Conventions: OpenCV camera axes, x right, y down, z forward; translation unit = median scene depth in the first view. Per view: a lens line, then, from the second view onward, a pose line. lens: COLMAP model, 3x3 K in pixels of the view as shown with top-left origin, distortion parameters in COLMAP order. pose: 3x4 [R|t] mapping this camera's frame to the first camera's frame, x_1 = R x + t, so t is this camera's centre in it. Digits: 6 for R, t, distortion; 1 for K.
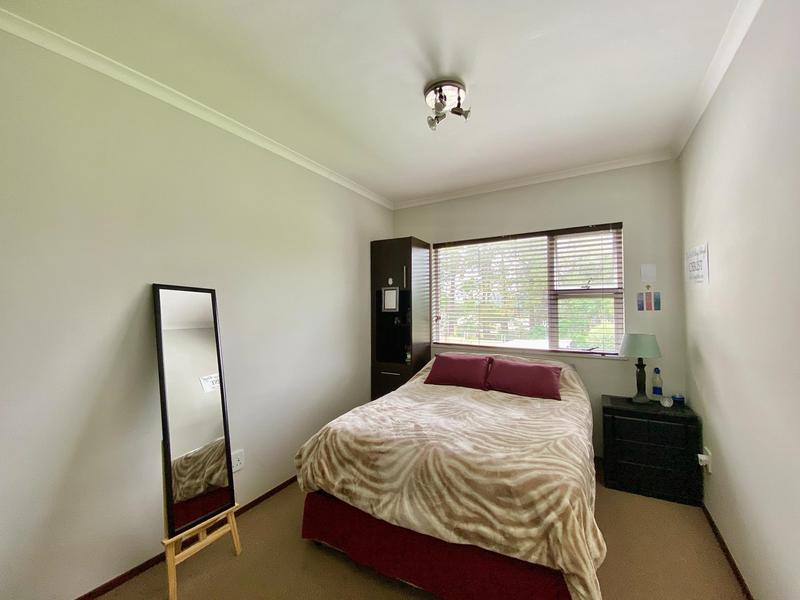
lens RADIAL K [[322.5, 0, 396.1], [0, 322.5, 298.0], [0, 0, 1]] dist [0.000159, -0.000139]
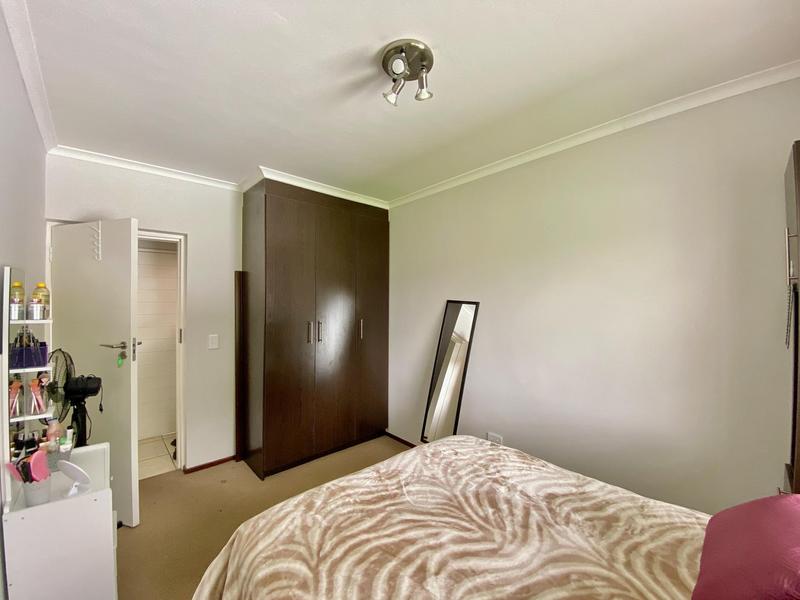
lens RADIAL K [[328.4, 0, 397.6], [0, 328.4, 298.6], [0, 0, 1]] dist [-0.018073, -0.000323]
pose [[-0.276494, -0.001037, -0.961015, 0.828297], [0.005897, 0.999979, -0.002776, -0.039872], [0.960998, -0.006435, -0.276482, 1.070558]]
